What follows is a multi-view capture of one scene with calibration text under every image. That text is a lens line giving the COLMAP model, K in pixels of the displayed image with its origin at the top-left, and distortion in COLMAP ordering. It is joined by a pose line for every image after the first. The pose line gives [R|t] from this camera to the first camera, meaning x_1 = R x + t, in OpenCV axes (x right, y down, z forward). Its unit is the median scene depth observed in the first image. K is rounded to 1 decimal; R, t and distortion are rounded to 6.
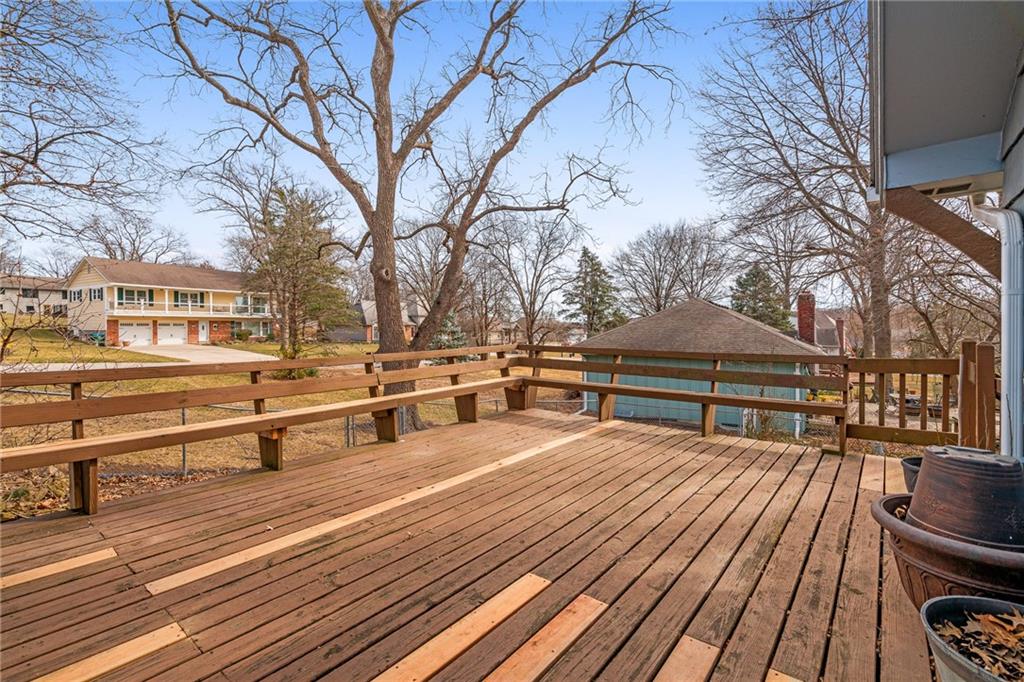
lens RADIAL K [[458.7, 0, 510.4], [0, 458.7, 335.0], [0, 0, 1]] dist [-0.003549, -0.000138]
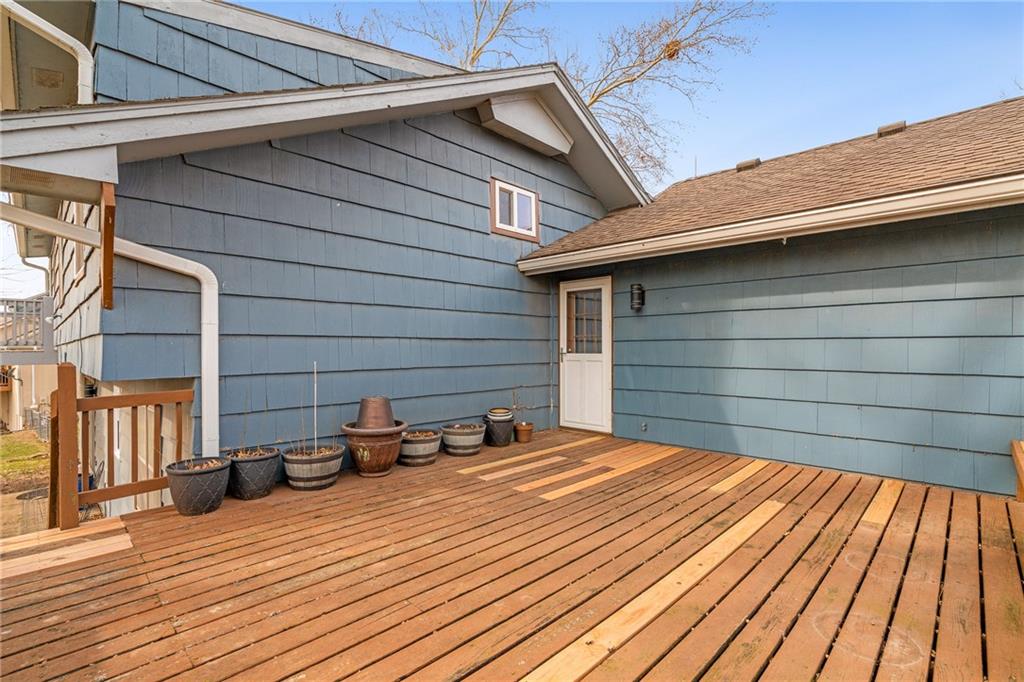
lens RADIAL K [[458.7, 0, 514.5], [0, 458.7, 342.6], [0, 0, 1]] dist [-0.003549, -0.000138]
pose [[-0.995833, 0.002226, 0.091170, 0.016893], [0.003145, 0.999946, 0.009938, -0.047111], [-0.091143, 0.010183, -0.995786, 2.379096]]
